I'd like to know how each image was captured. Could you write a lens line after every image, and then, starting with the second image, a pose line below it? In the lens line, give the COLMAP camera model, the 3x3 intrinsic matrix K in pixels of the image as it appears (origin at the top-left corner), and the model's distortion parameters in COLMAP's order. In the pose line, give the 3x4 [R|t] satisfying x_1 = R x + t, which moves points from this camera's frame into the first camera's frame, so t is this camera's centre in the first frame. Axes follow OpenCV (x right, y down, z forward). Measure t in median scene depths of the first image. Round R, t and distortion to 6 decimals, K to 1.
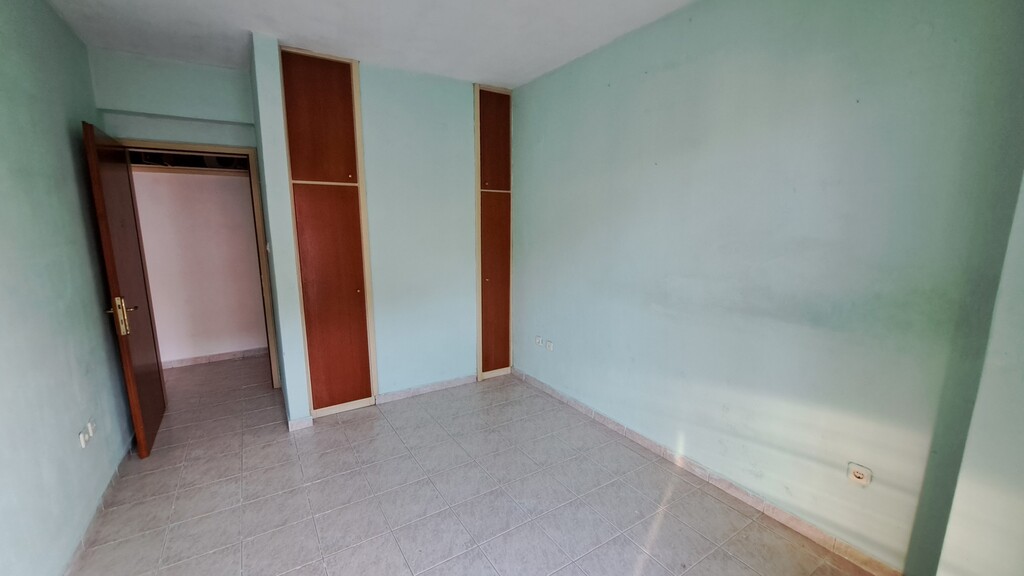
lens RADIAL K [[402.4, 0, 511.0], [0, 402.4, 289.1], [0, 0, 1]] dist [-0.018373, 0.001400]
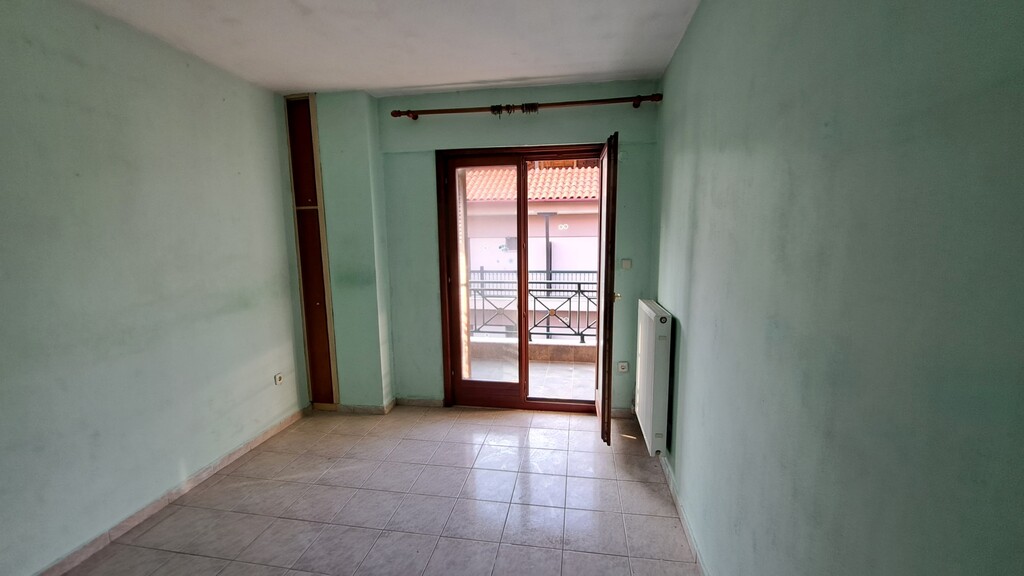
lens RADIAL K [[402.4, 0, 515.1], [0, 402.4, 289.9], [0, 0, 1]] dist [-0.018373, 0.001400]
pose [[-0.746439, -0.074147, 0.661311, -0.845732], [0.123351, 0.961134, 0.246993, -0.188549], [-0.653922, 0.265939, -0.708281, 1.106685]]
